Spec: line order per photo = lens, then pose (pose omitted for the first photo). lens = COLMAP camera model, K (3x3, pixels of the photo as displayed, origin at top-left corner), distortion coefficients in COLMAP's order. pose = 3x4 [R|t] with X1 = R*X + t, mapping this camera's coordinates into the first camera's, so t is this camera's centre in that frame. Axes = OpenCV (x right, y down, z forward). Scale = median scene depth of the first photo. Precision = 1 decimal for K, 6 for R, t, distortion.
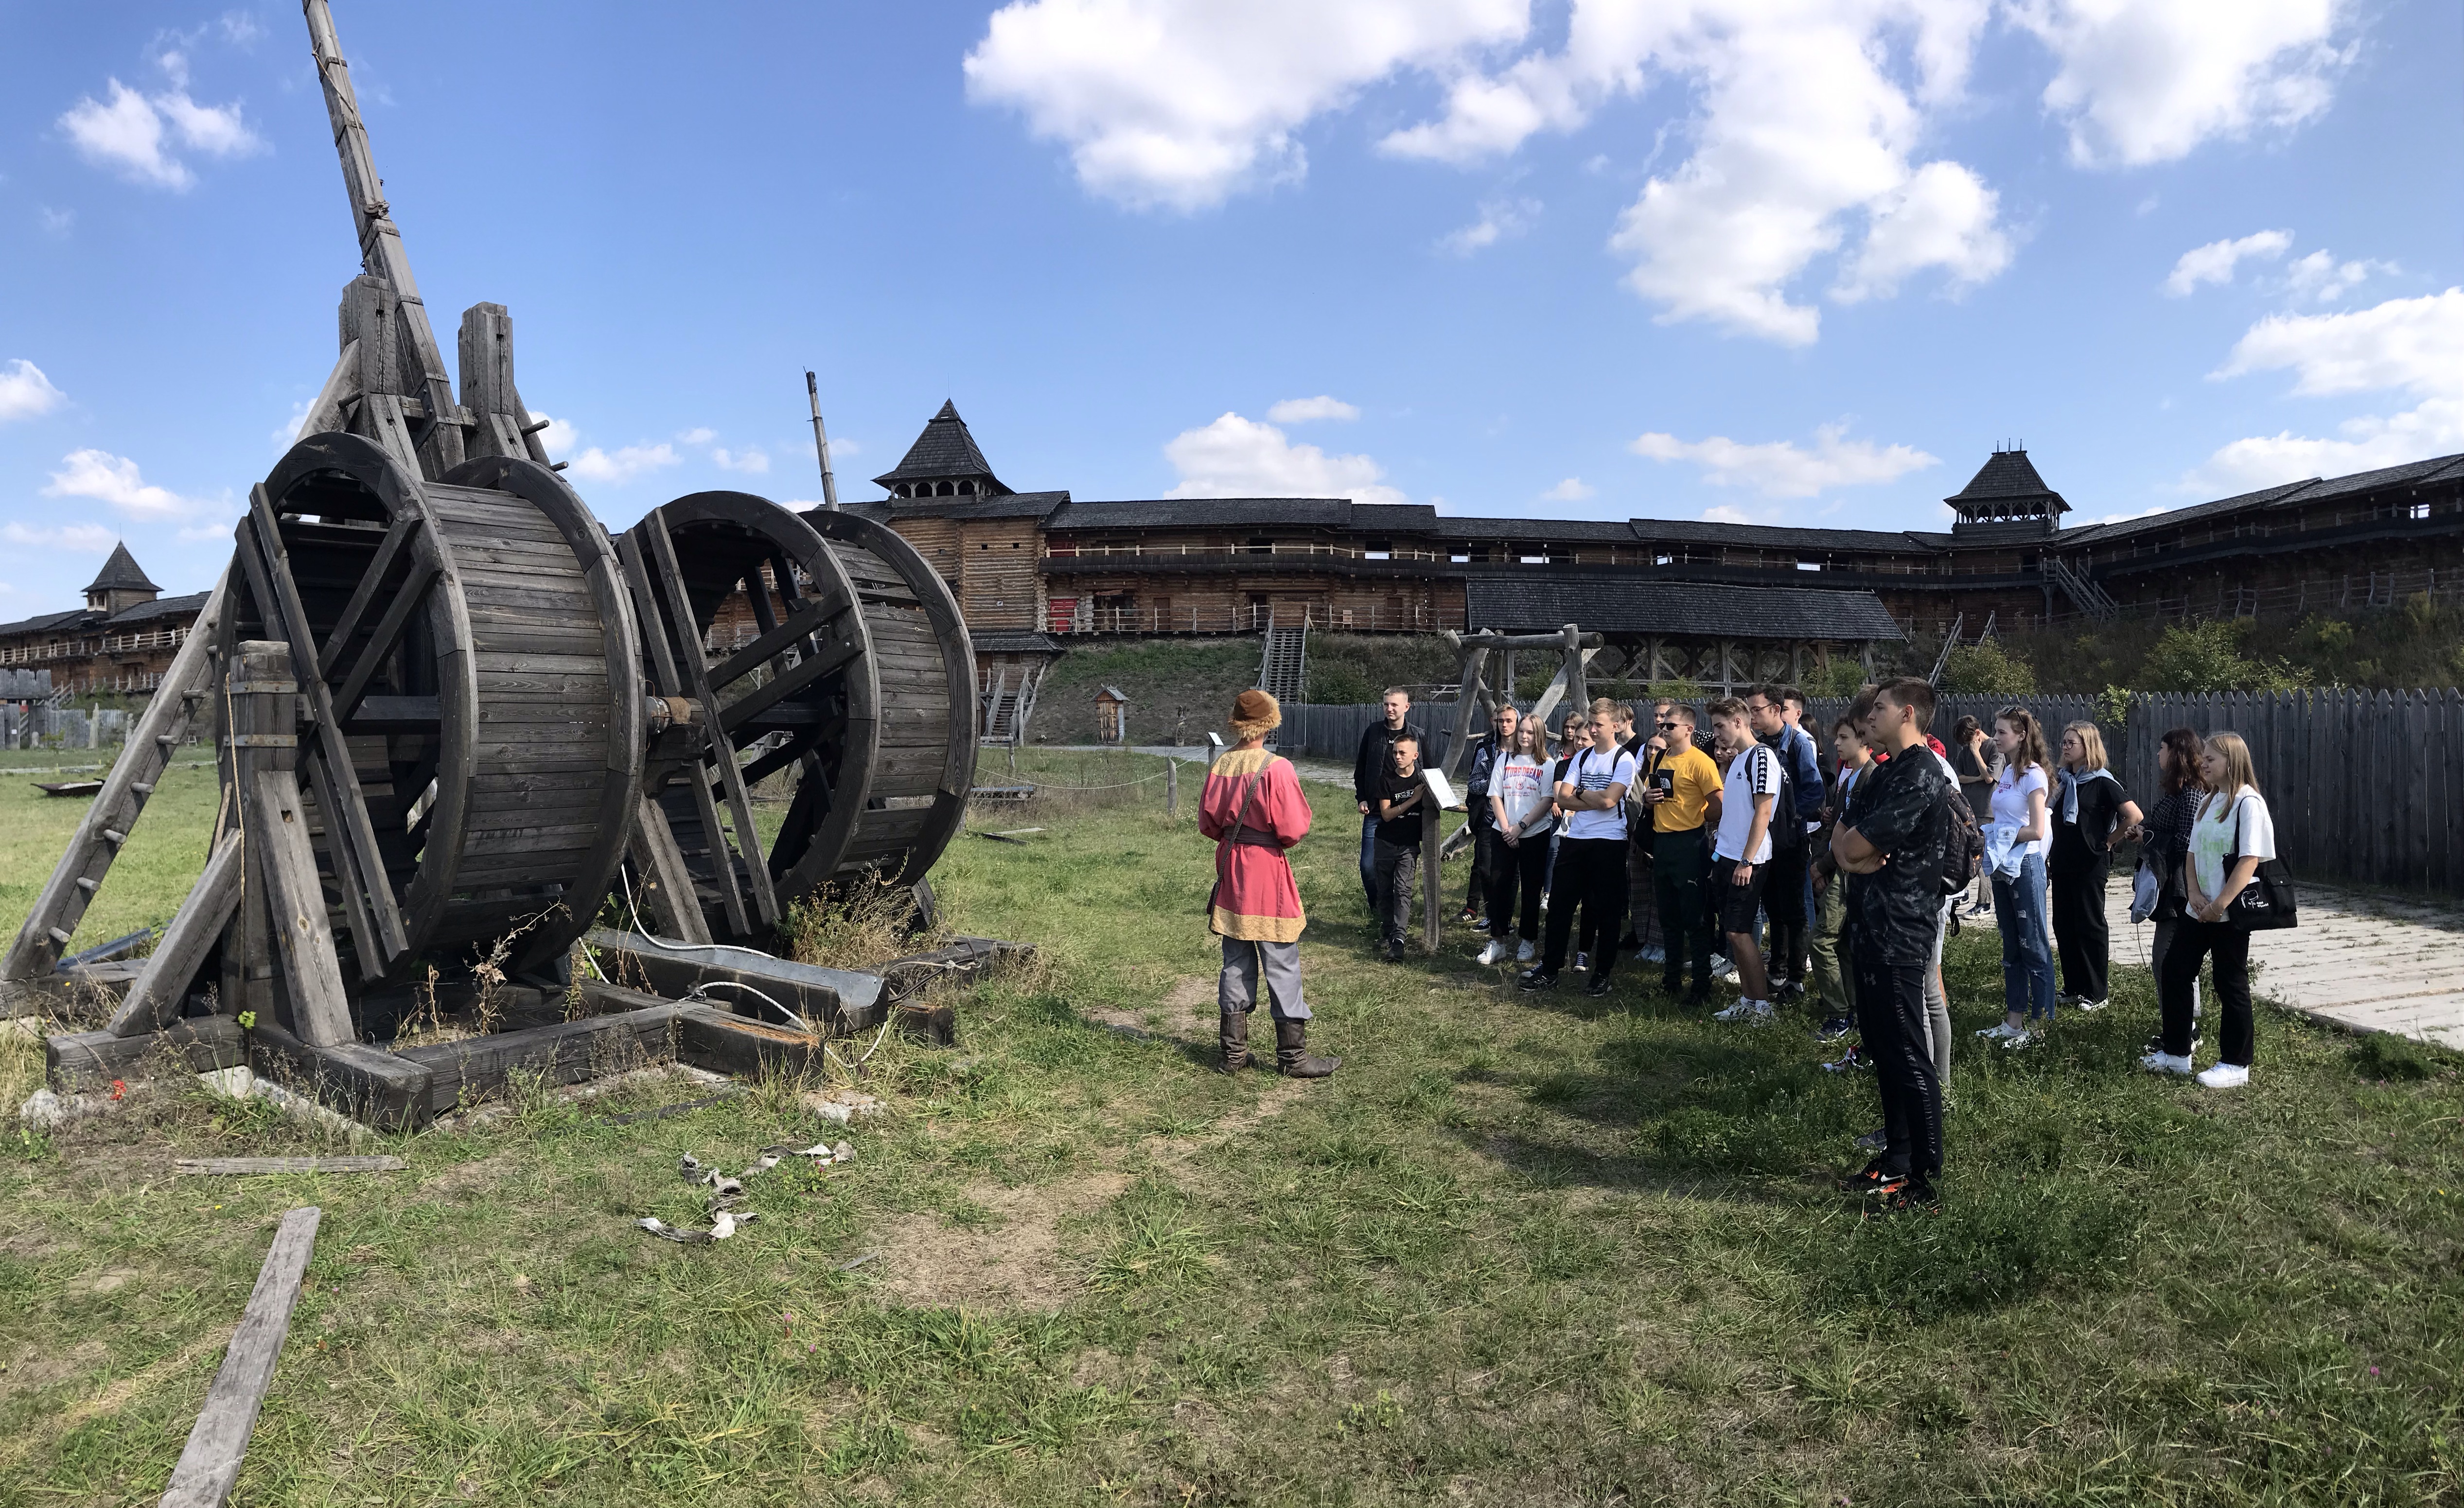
lens RADIAL K [[2001.0, 0, 1232.0], [0, 2001.0, 754.0], [0, 0, 1]] dist [0.002048, 0.000461]
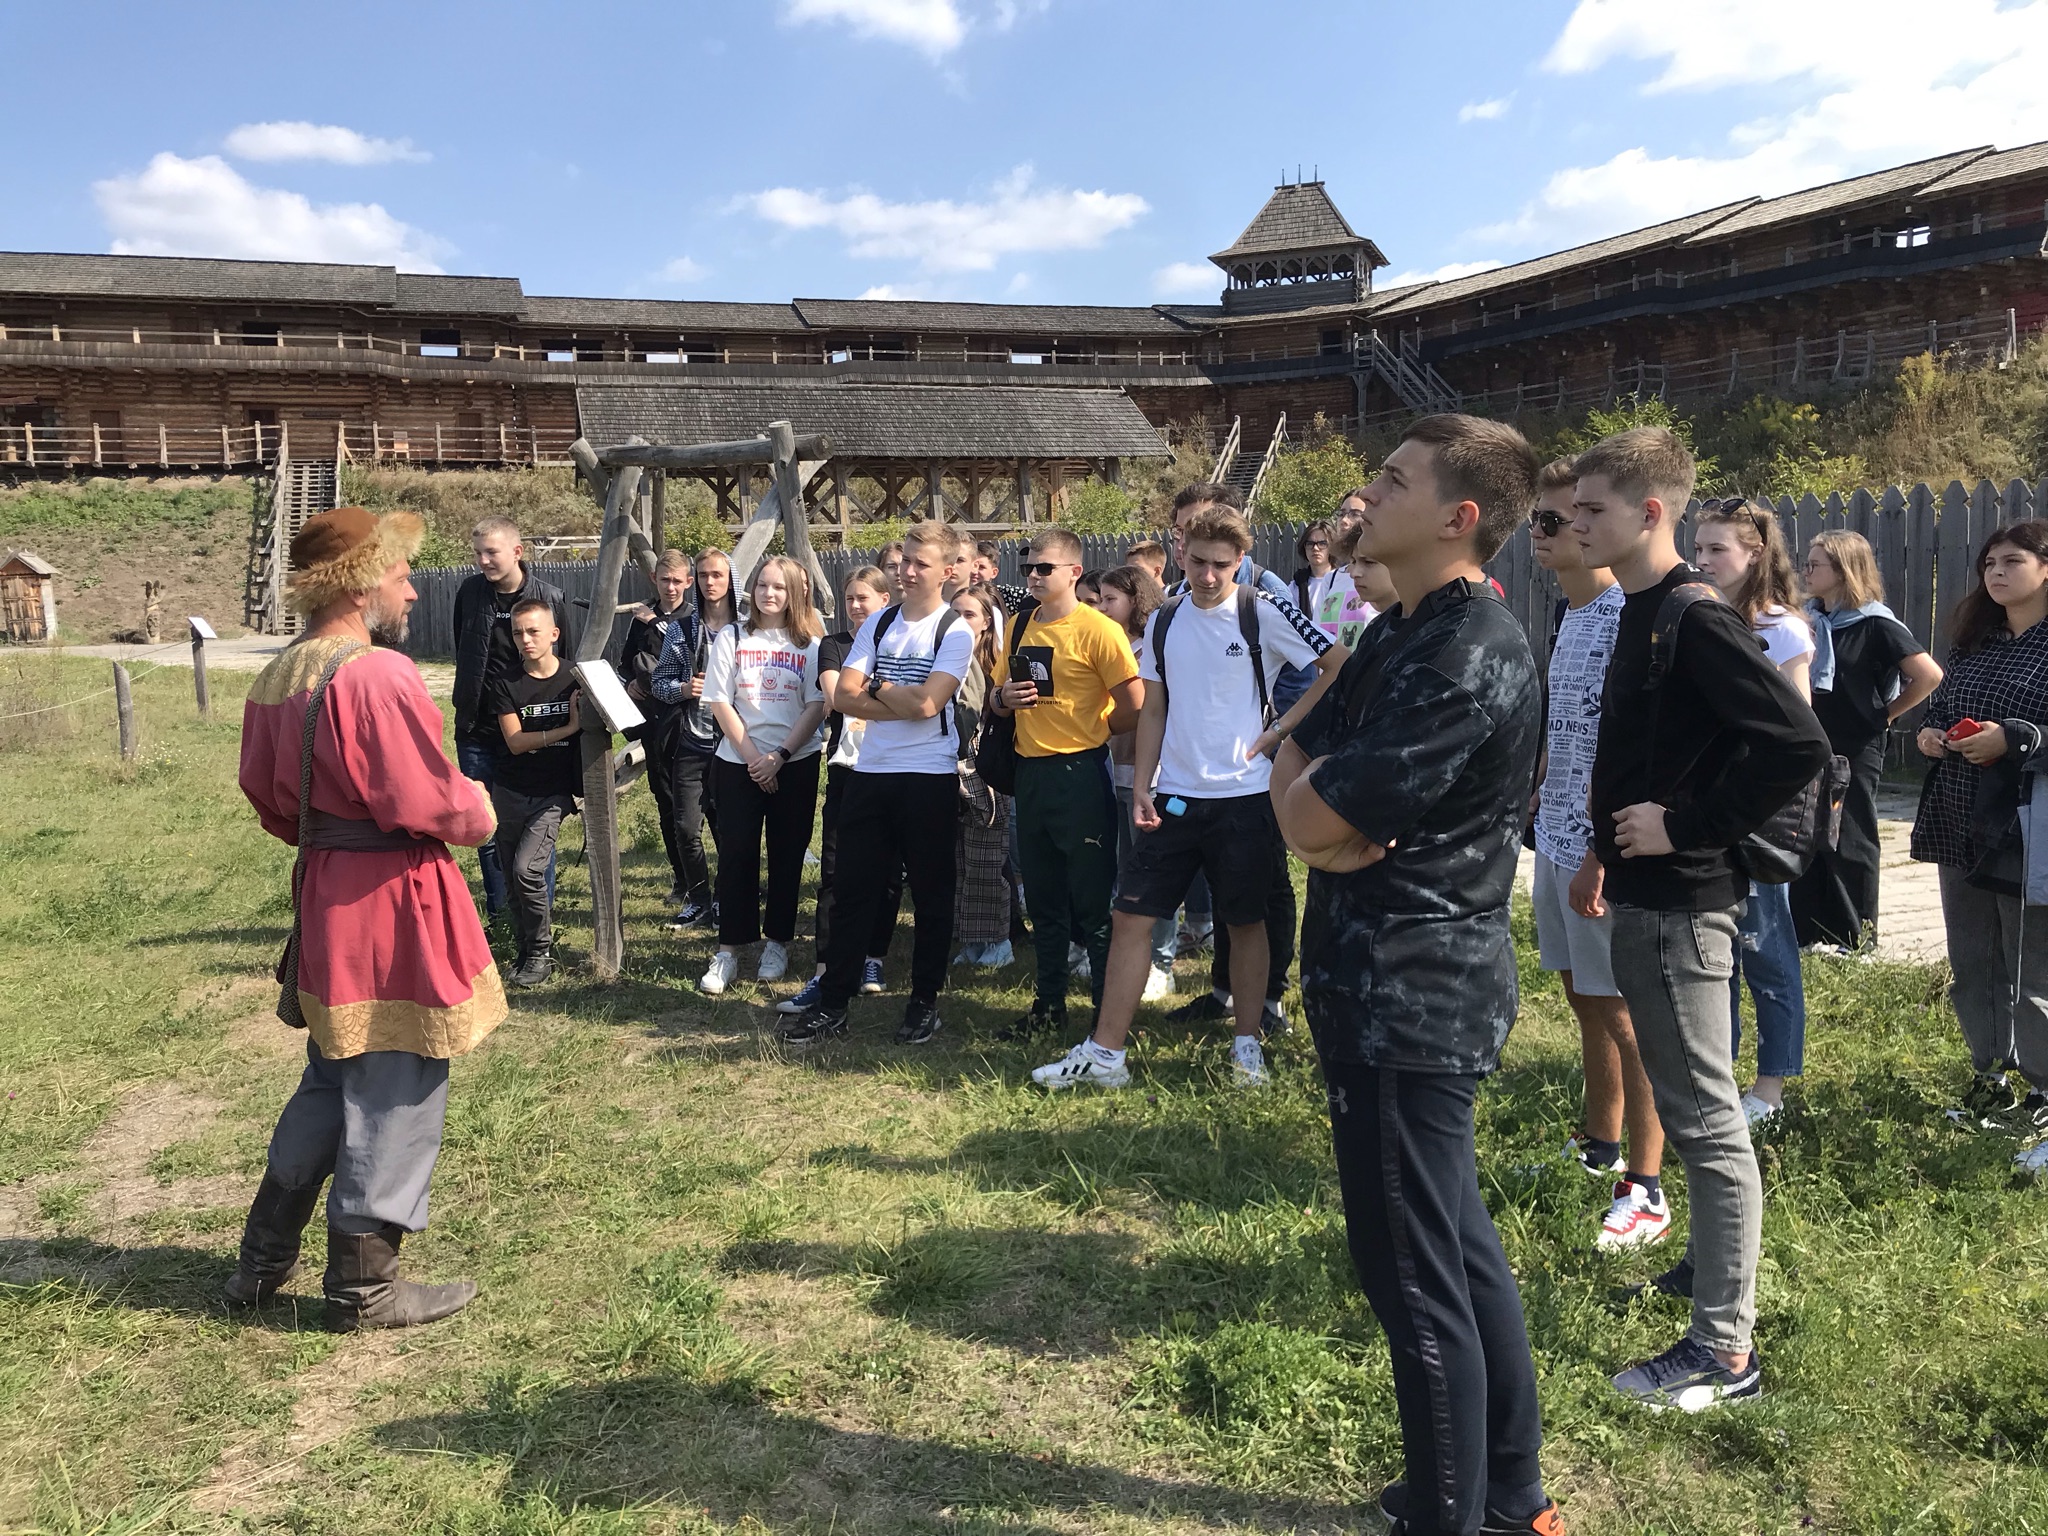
lens RADIAL K [[2237.3, 0, 1023.5], [0, 2237.3, 734.3], [0, 0, 1]] dist [0.149144, 0.018612]
pose [[0.946335, -0.060754, 0.317427, 0.009259], [0.044882, 0.997360, 0.057085, -0.002719], [-0.320057, -0.039775, 0.946563, 0.308191]]
